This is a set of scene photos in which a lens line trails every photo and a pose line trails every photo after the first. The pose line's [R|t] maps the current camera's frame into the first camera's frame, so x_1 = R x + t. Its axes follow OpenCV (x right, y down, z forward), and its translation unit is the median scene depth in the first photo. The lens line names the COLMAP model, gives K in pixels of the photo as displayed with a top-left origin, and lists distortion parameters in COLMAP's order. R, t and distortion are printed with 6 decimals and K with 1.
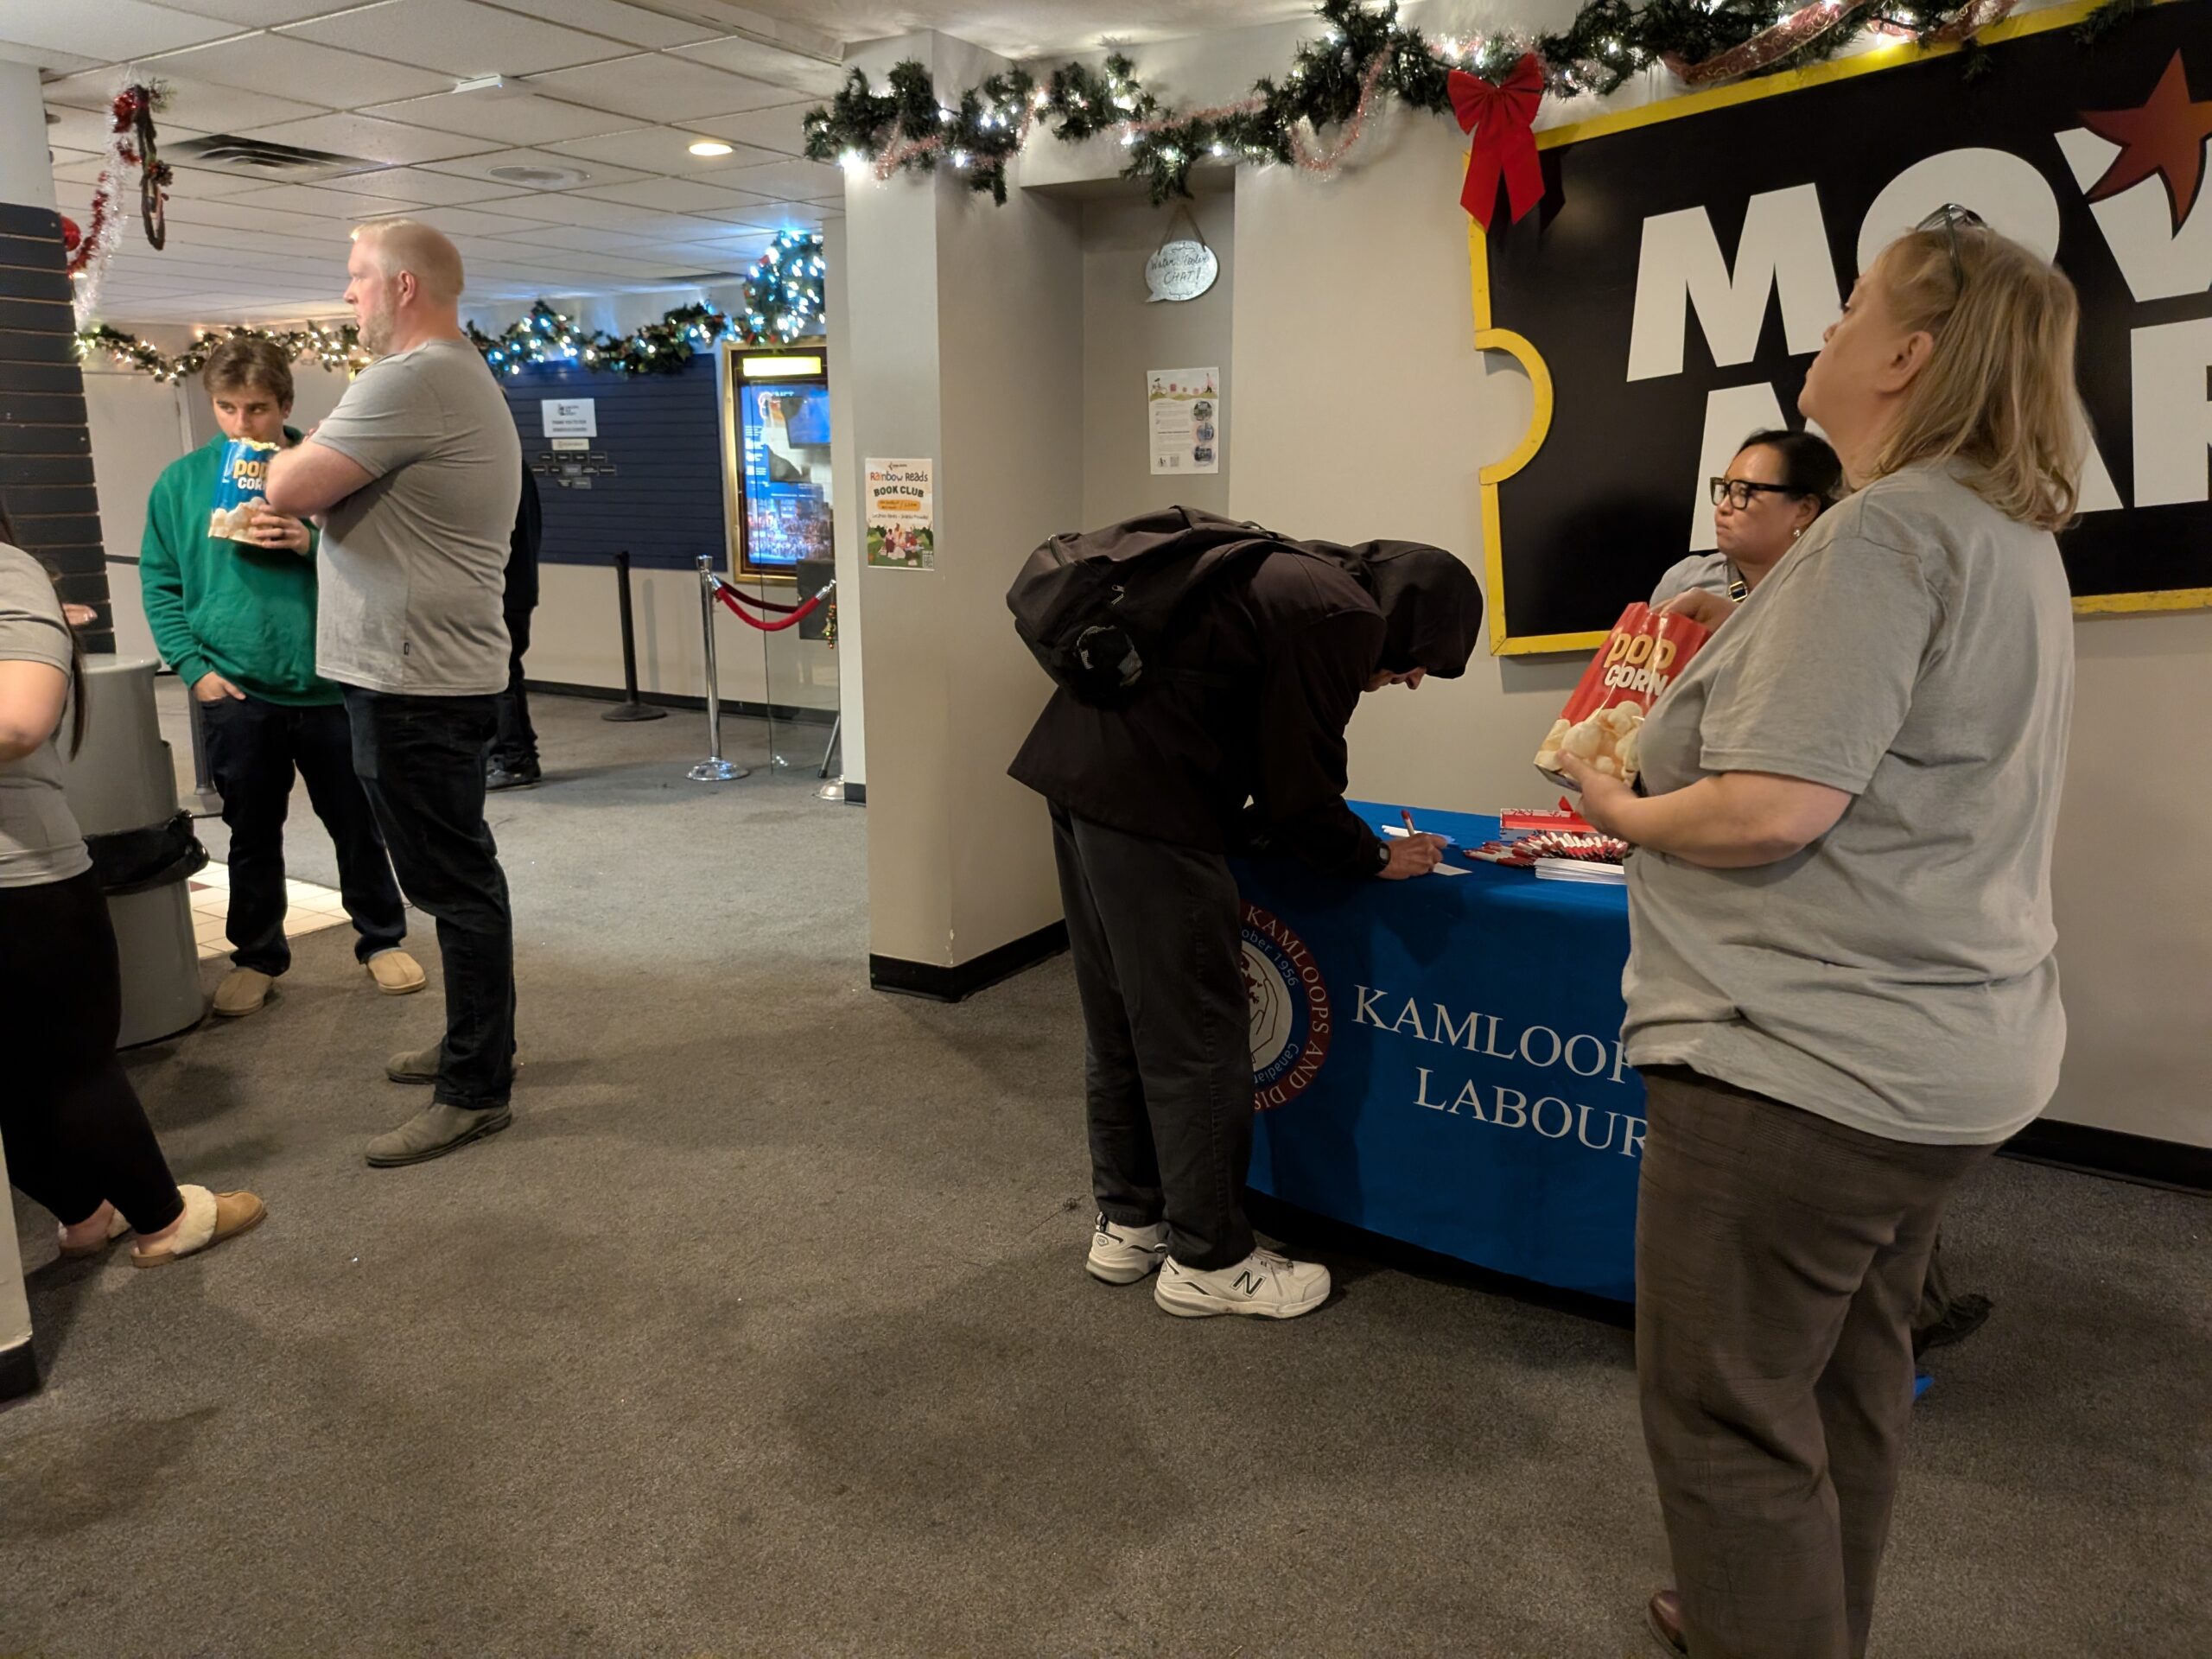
lens RADIAL K [[1705.0, 0, 1106.0], [0, 1705.0, 829.5], [0, 0, 1]] dist [0.113761, -0.200459]
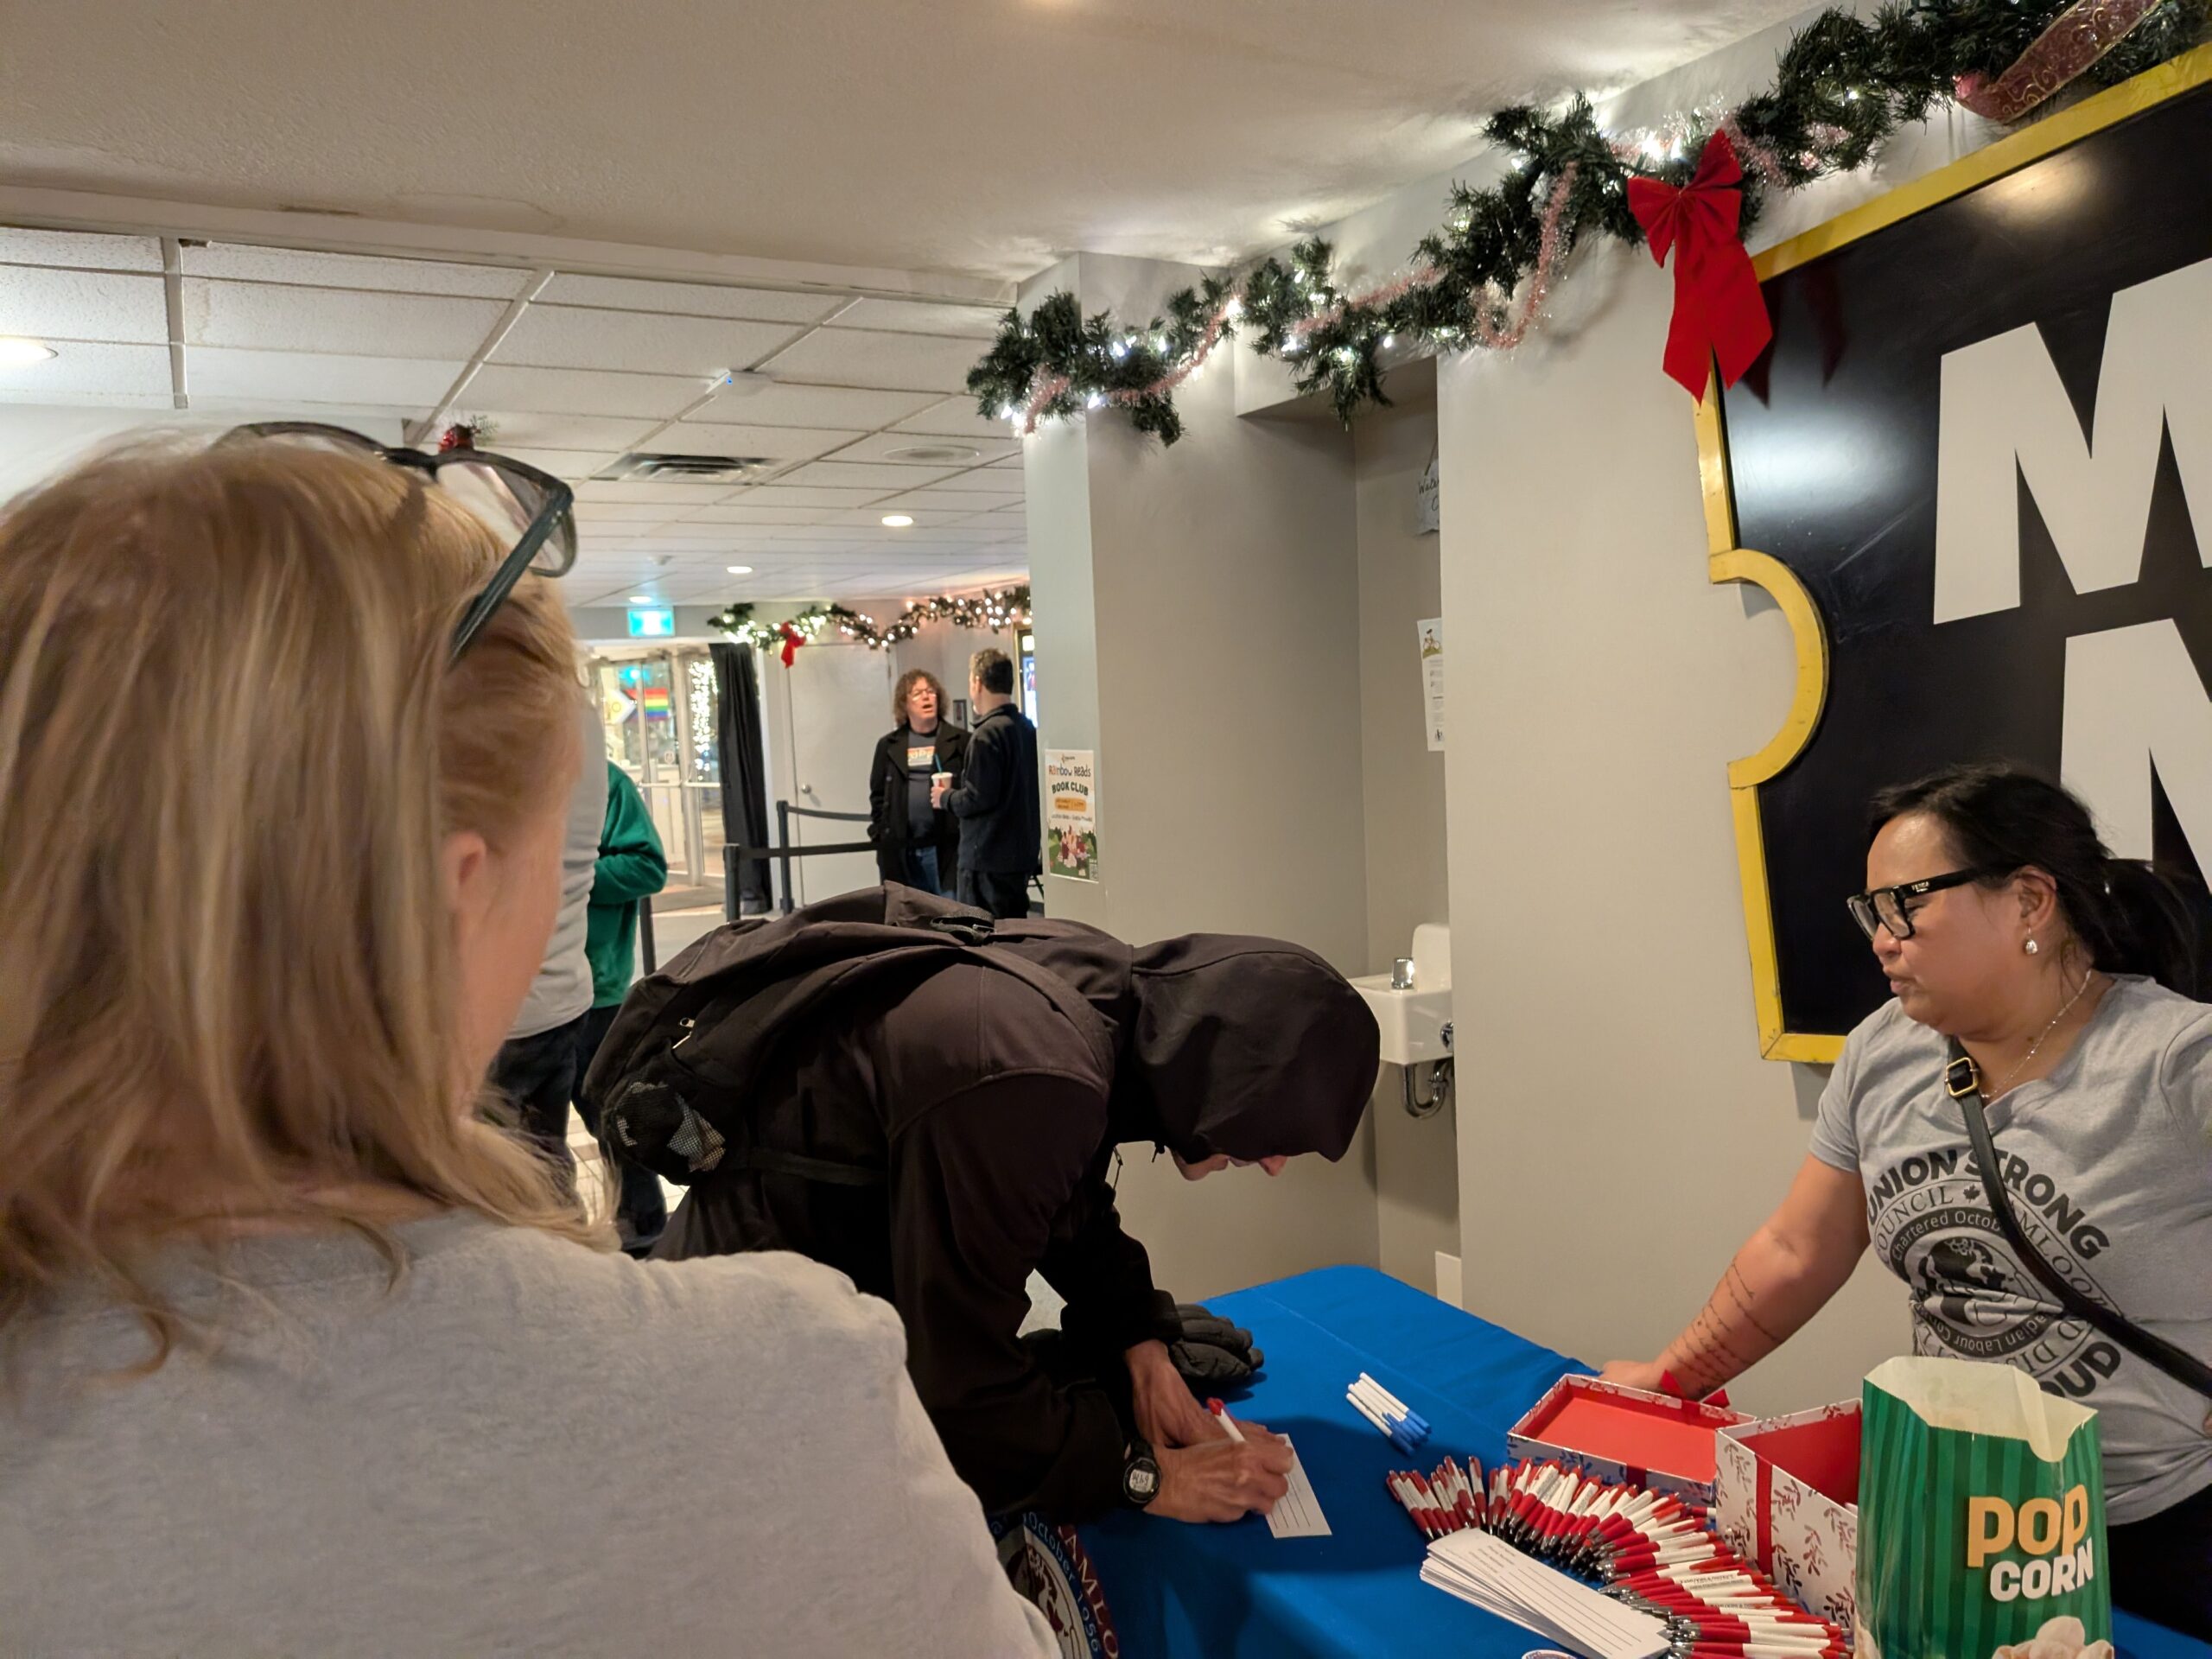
lens RADIAL K [[1664.6, 0, 1106.0], [0, 1664.6, 829.5], [0, 0, 1]] dist [0.142832, -0.177157]
pose [[0.869716, 0.001584, -0.493550, 0.309255], [-0.056339, 0.993777, -0.096088, -0.106016], [0.490327, 0.111375, 0.864393, 0.329327]]
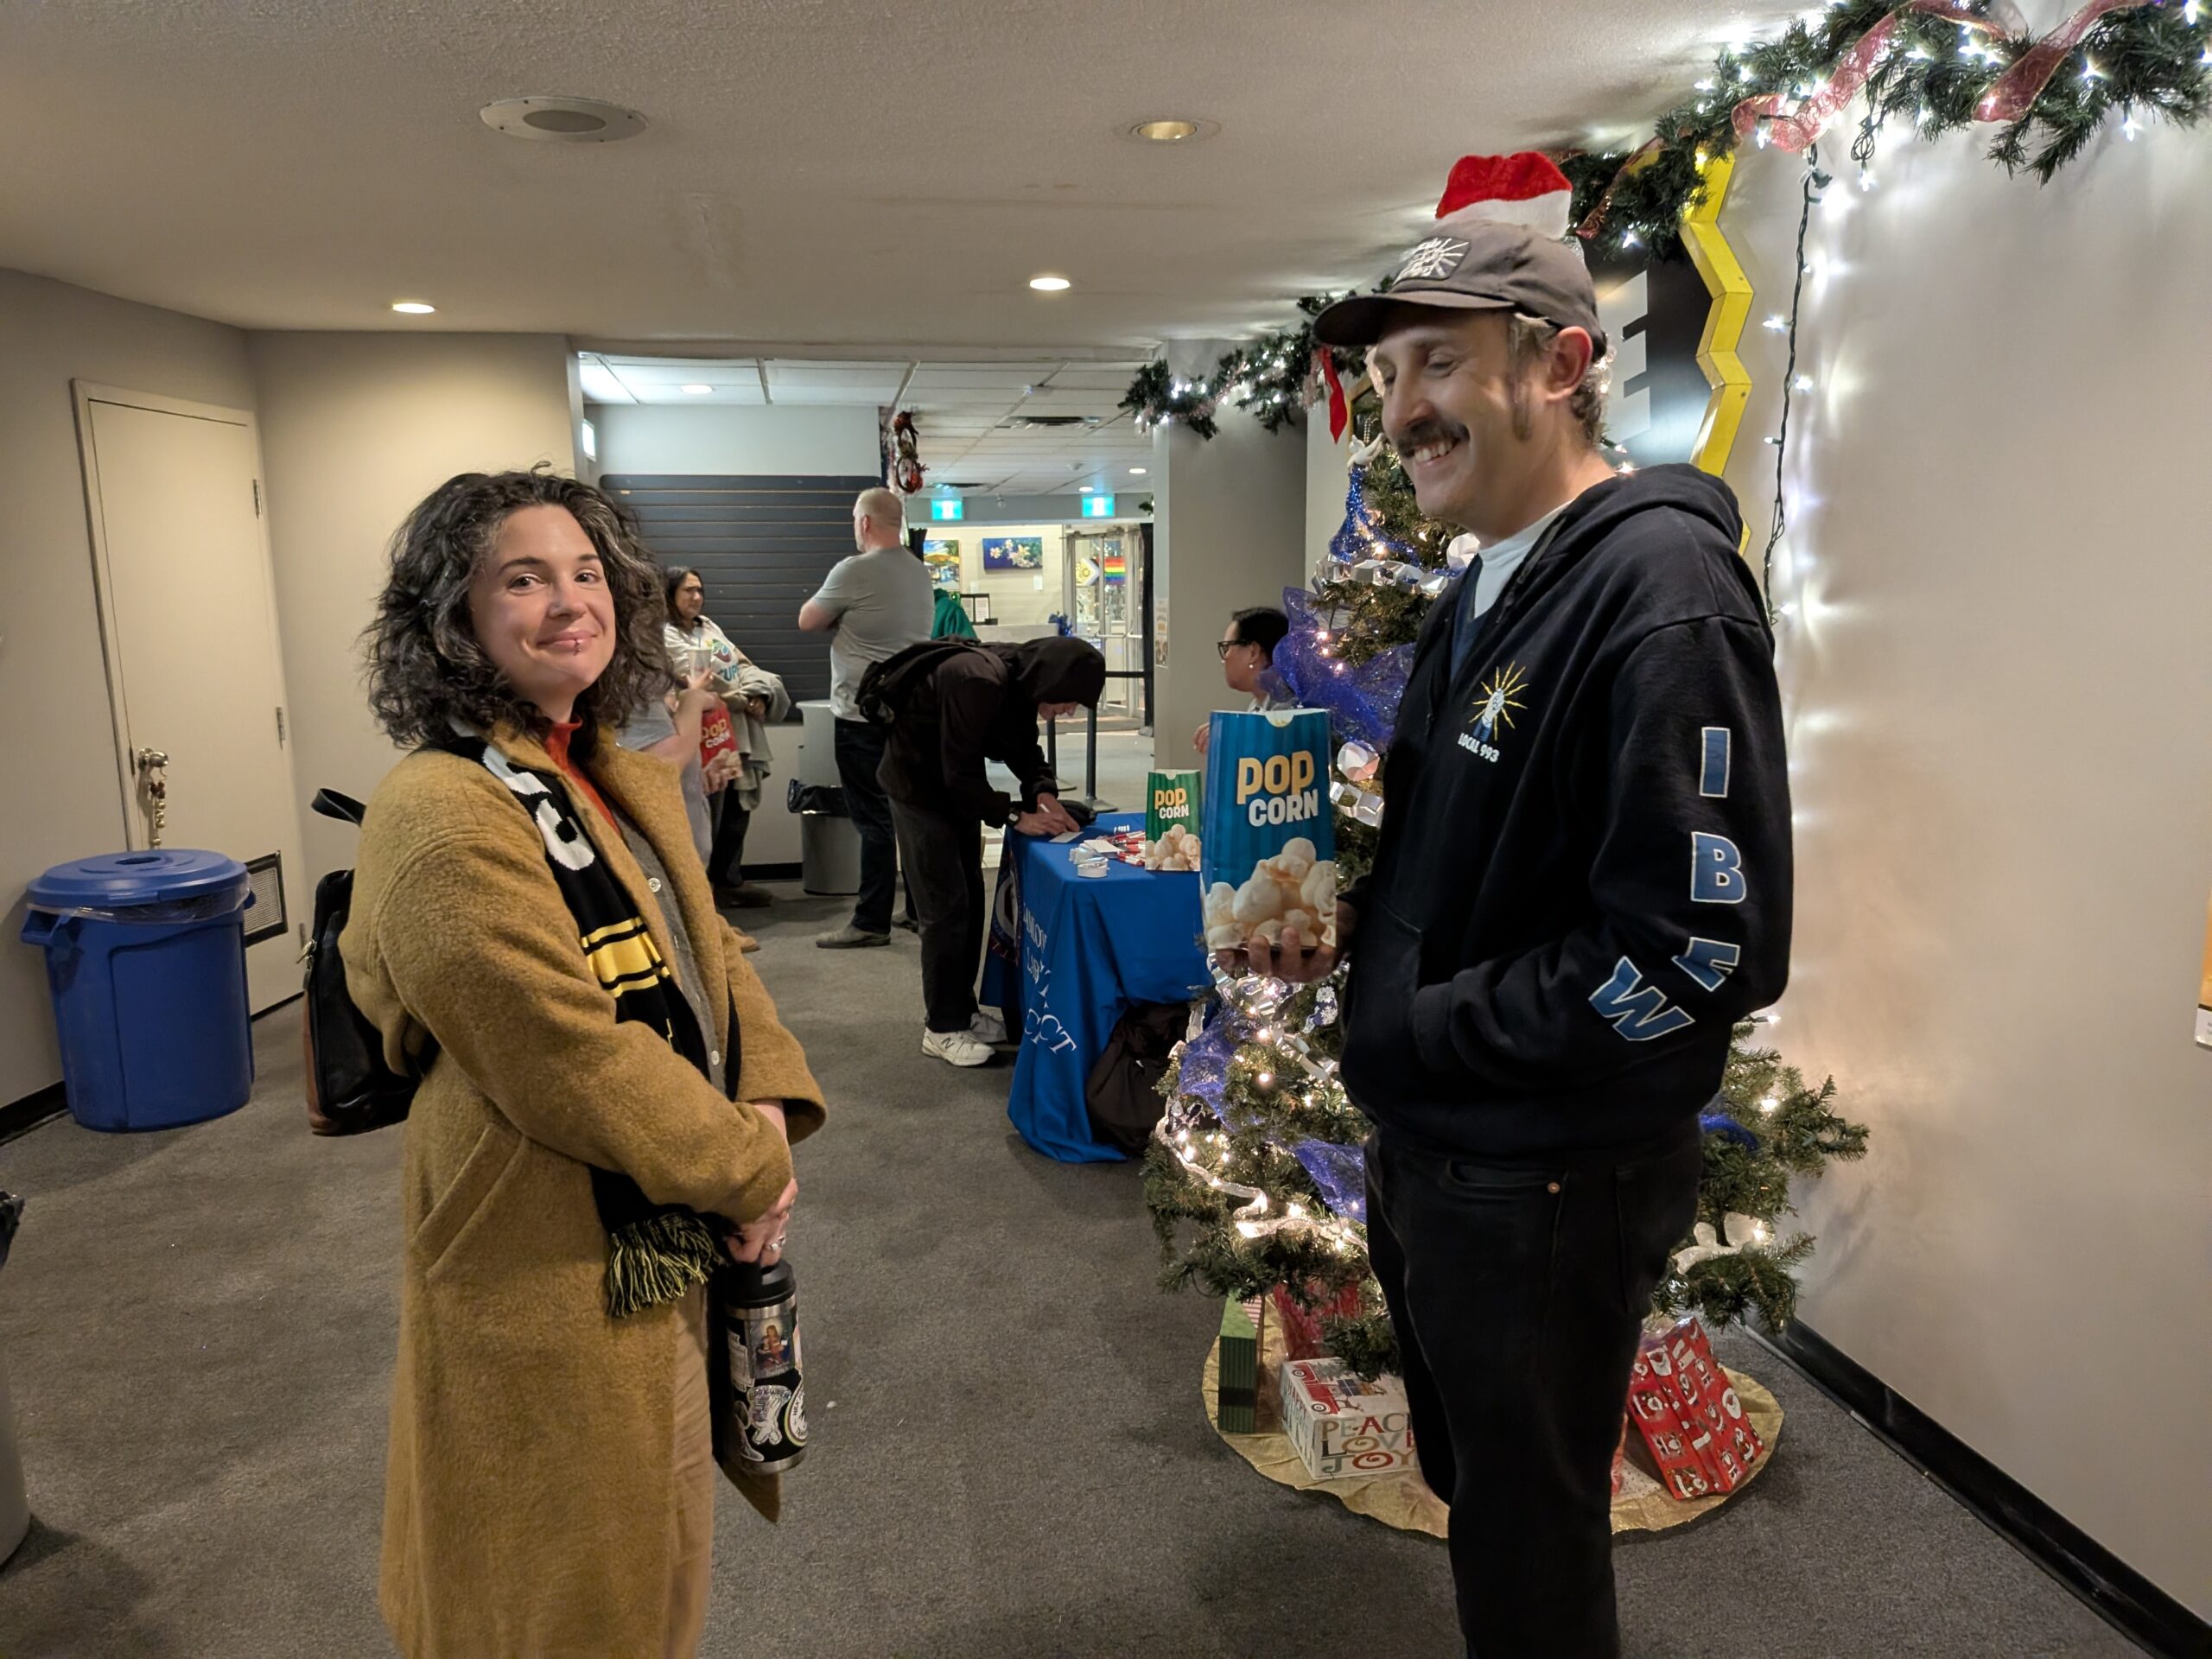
lens RADIAL K [[1664.6, 0, 1106.0], [0, 1664.6, 829.5], [0, 0, 1]] dist [0.142832, -0.177157]
pose [[0.679075, 0.093593, -0.728078, 1.064382], [-0.128663, 0.991660, 0.007473, -0.002727], [0.722706, 0.088602, 0.685453, -0.104473]]
